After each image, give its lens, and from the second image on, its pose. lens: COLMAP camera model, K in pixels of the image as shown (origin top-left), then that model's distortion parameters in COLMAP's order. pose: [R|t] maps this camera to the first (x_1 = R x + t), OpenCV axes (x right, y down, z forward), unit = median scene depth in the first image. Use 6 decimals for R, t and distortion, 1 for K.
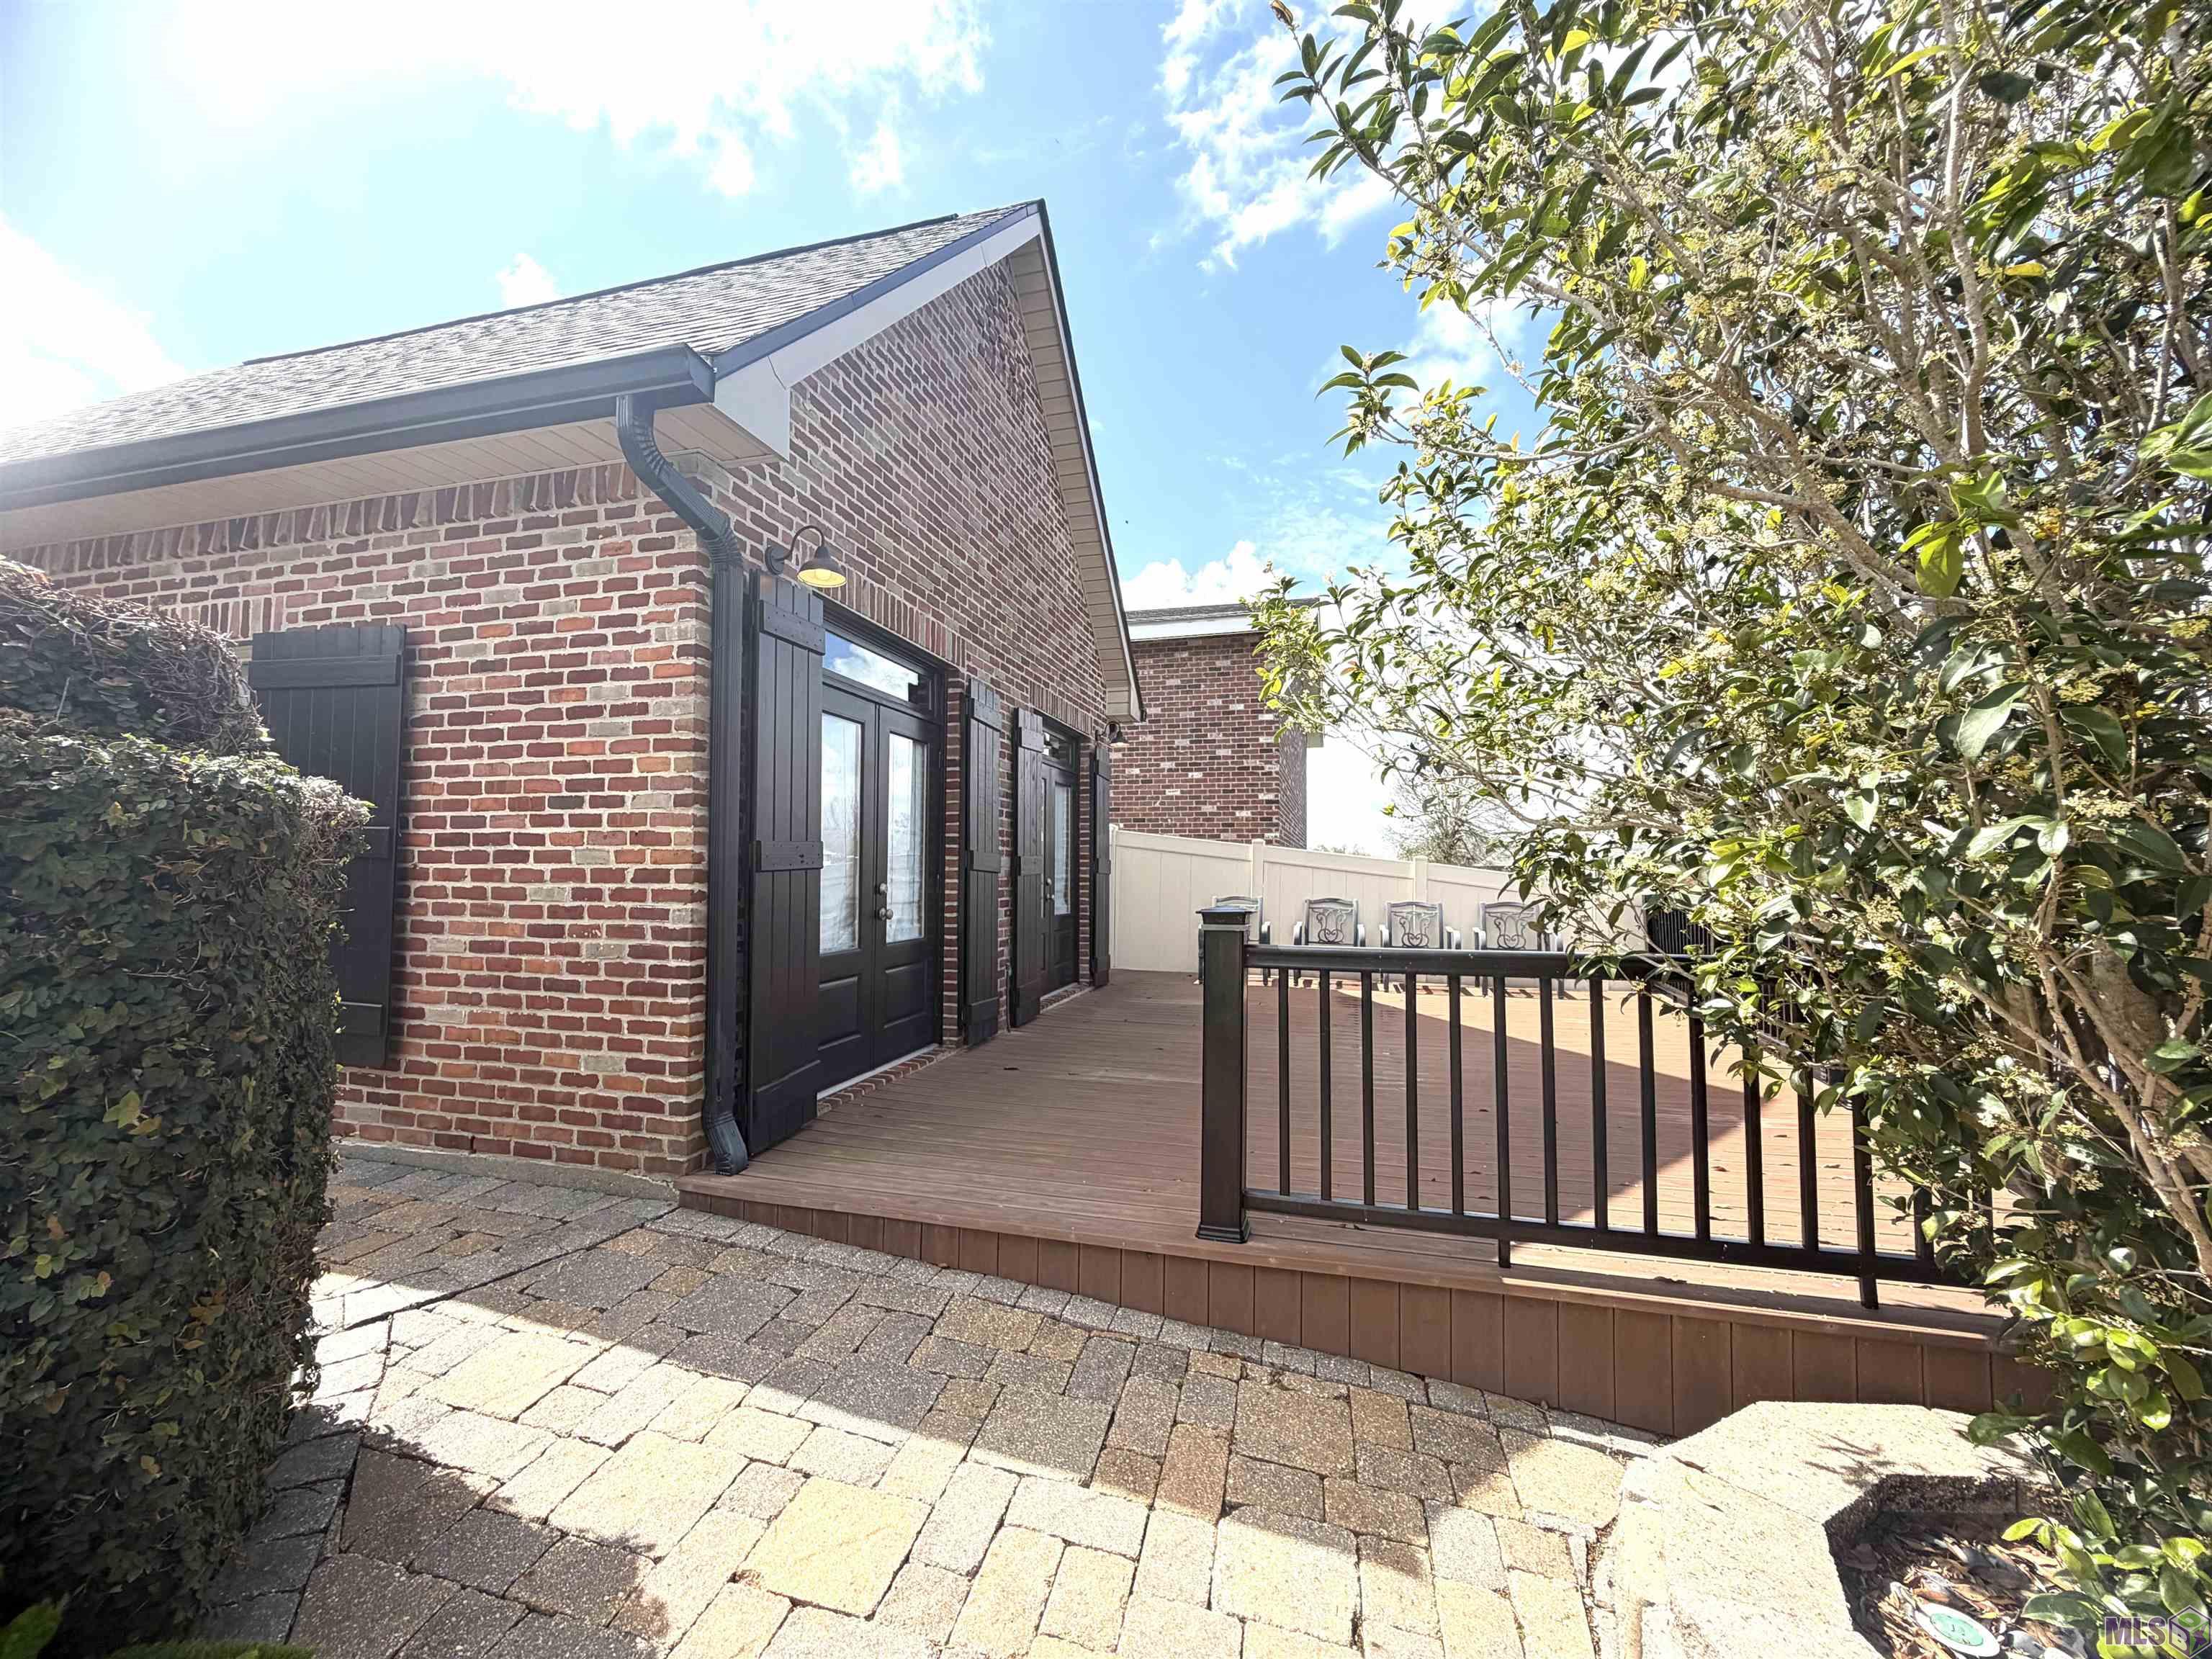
lens RADIAL K [[882.3, 0, 1098.4], [0, 882.3, 832.1], [0, 0, 1]] dist [-0.000601, 0.000007]
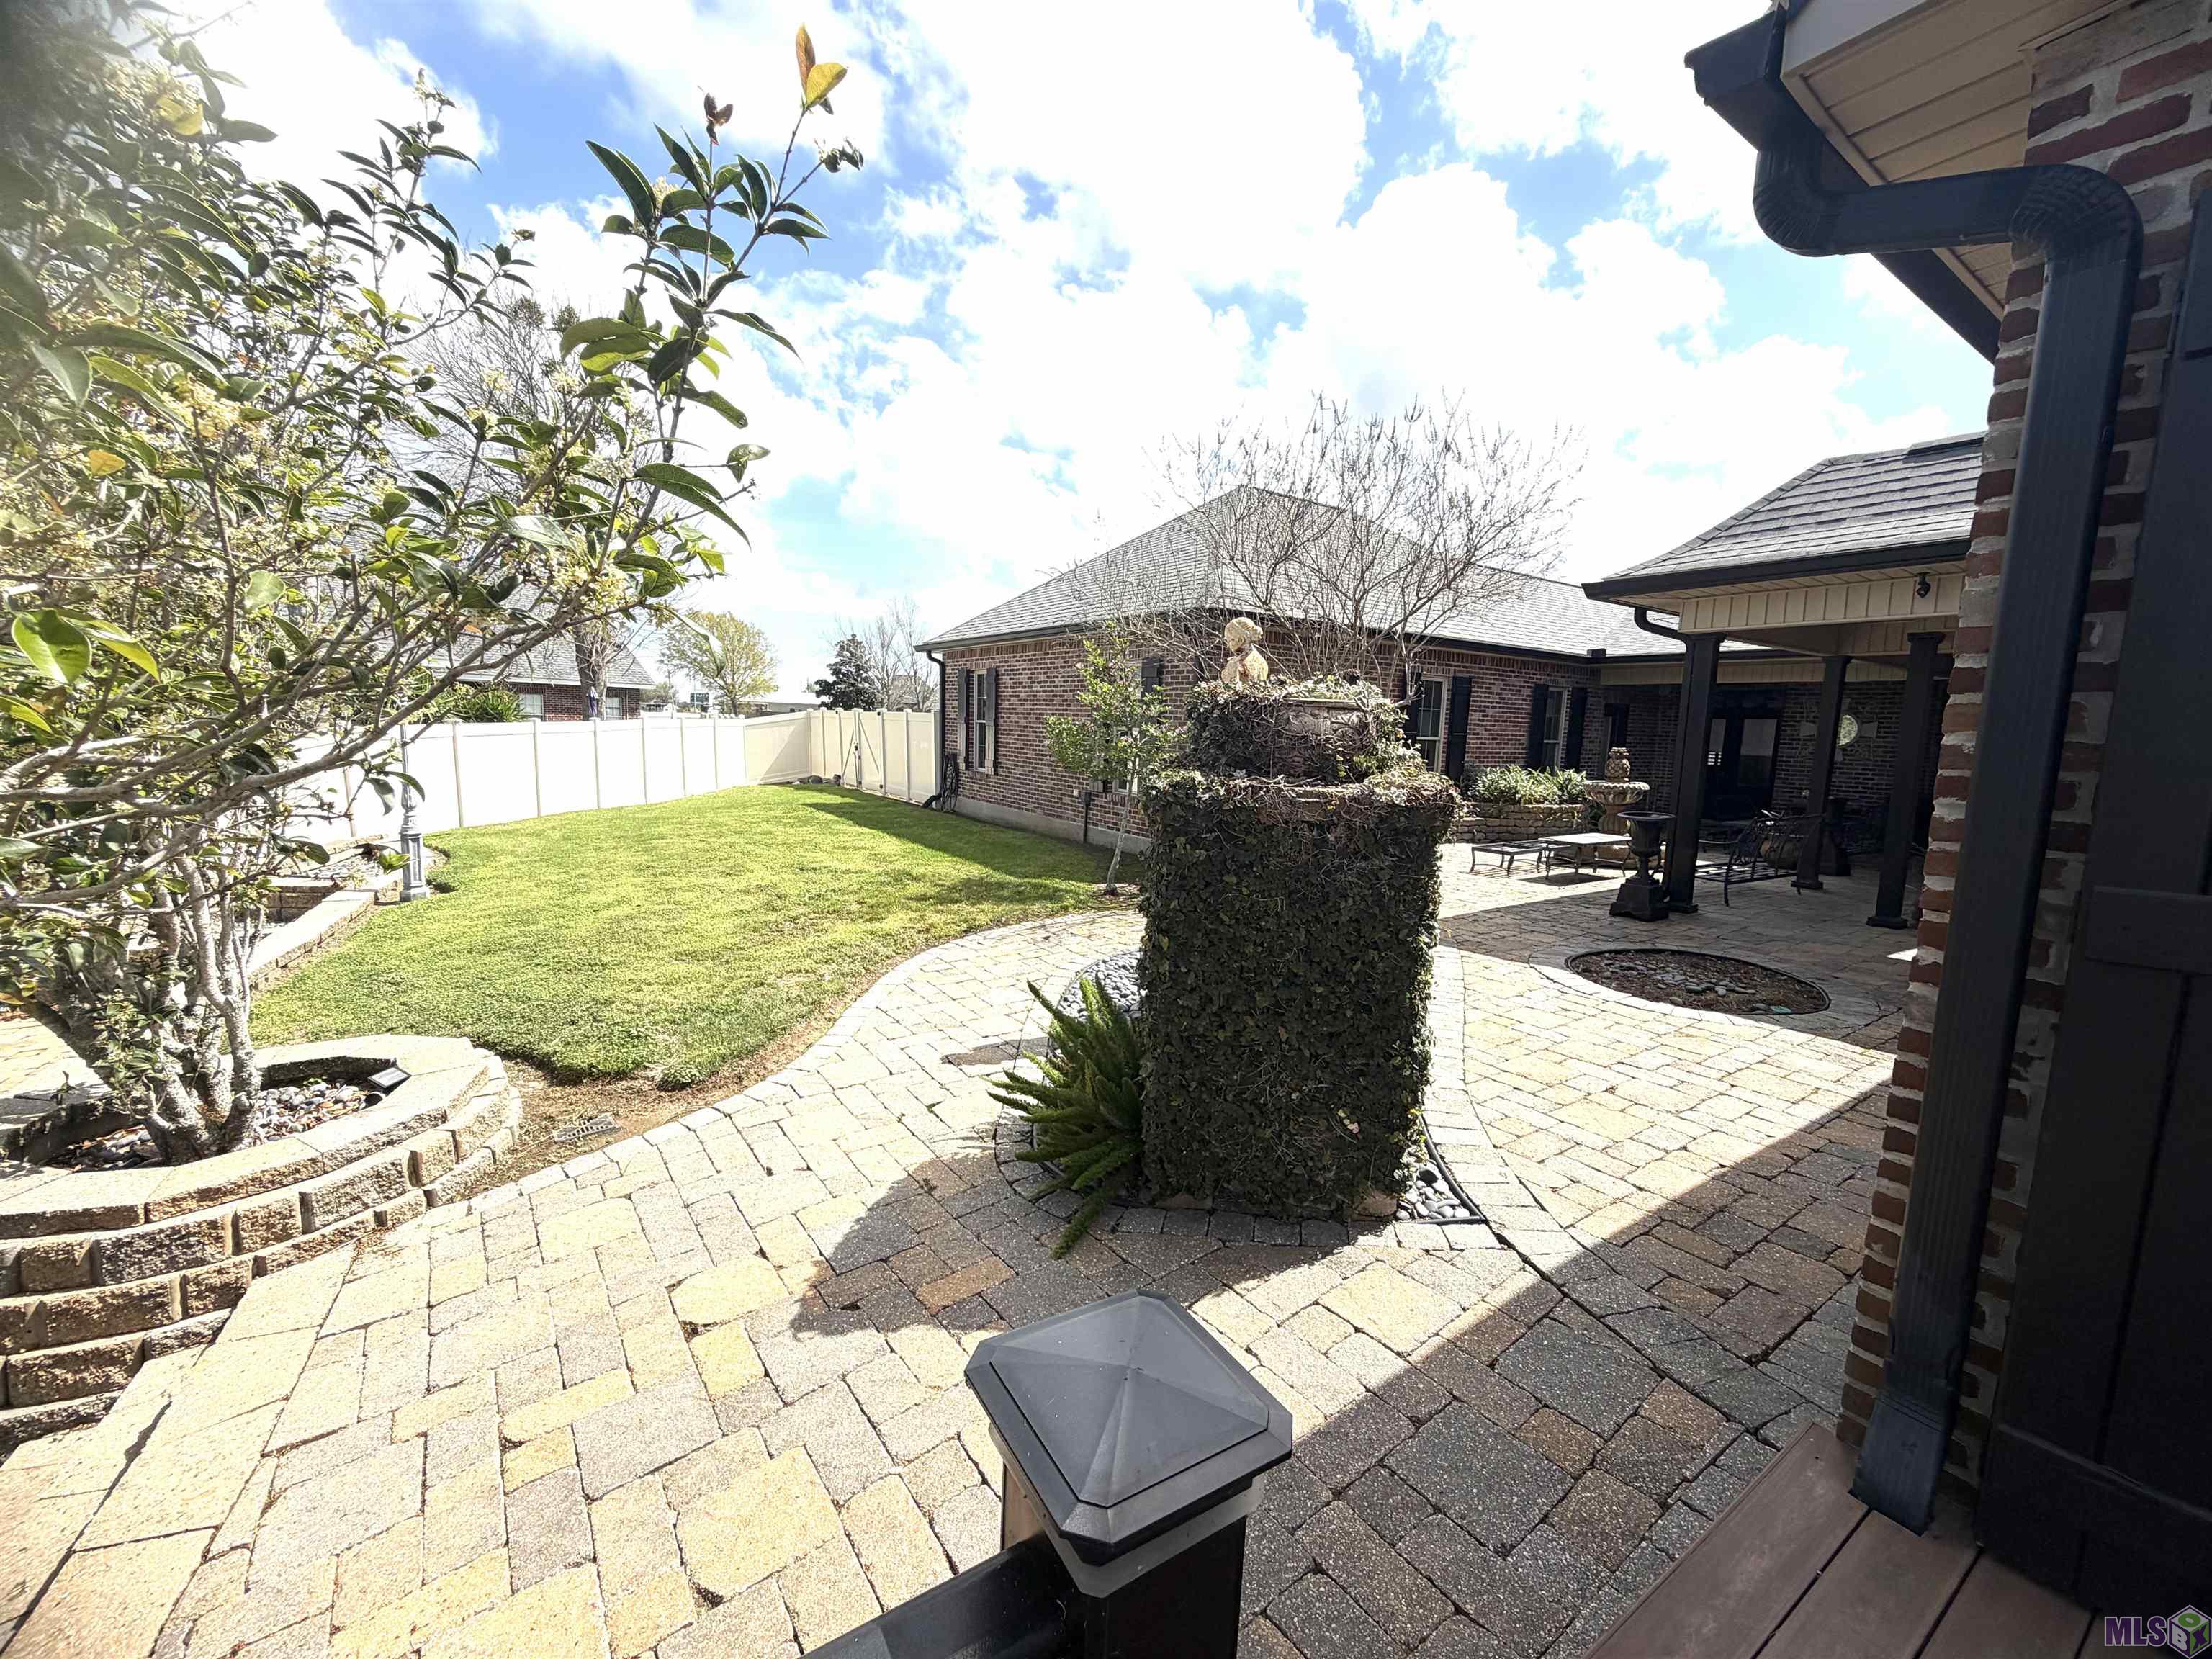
lens RADIAL K [[882.3, 0, 1098.4], [0, 882.3, 832.1], [0, 0, 1]] dist [-0.000601, 0.000007]
pose [[-0.661917, 0.060787, -0.747108, 0.235625], [-0.005347, 0.996298, 0.085799, -0.048465], [0.749558, 0.060787, -0.659142, 0.888331]]
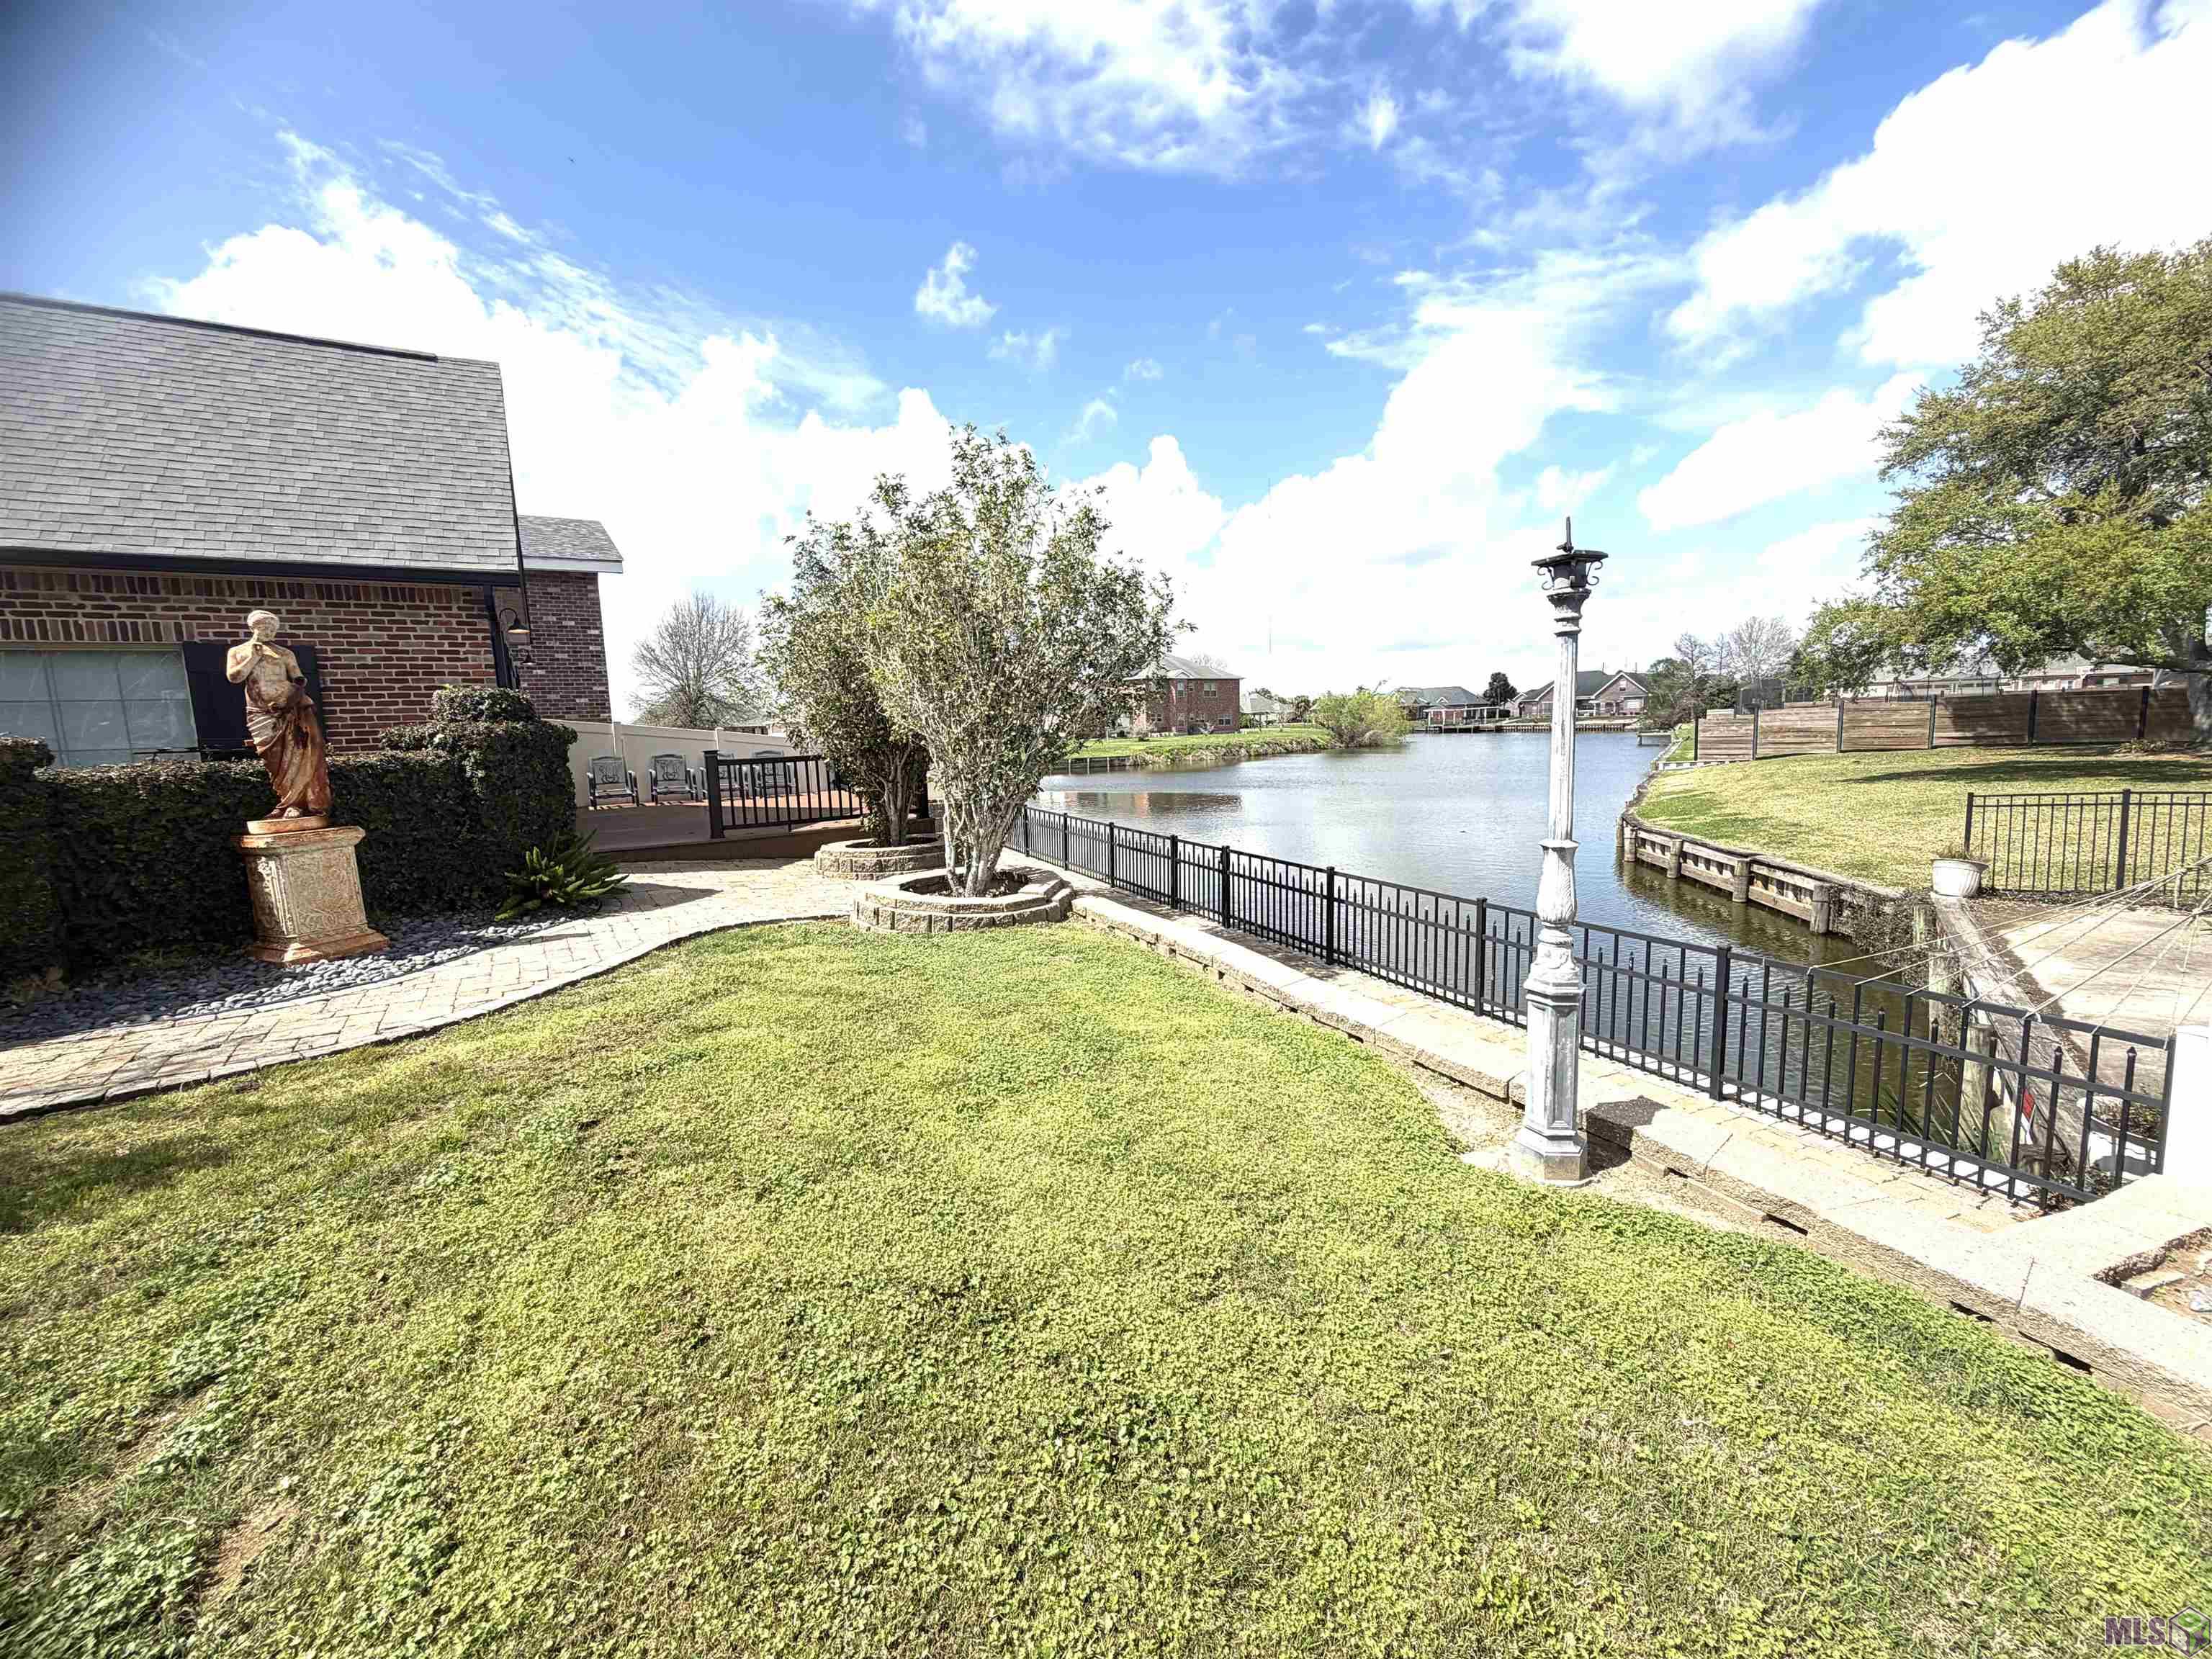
lens RADIAL K [[882.3, 0, 1098.4], [0, 882.3, 832.1], [0, 0, 1]] dist [-0.000601, 0.000007]
pose [[0.681116, -0.119843, 0.722301, -1.119549], [0.005431, 0.987313, 0.158692, -0.114102], [-0.732155, -0.104164, 0.673126, -2.062447]]
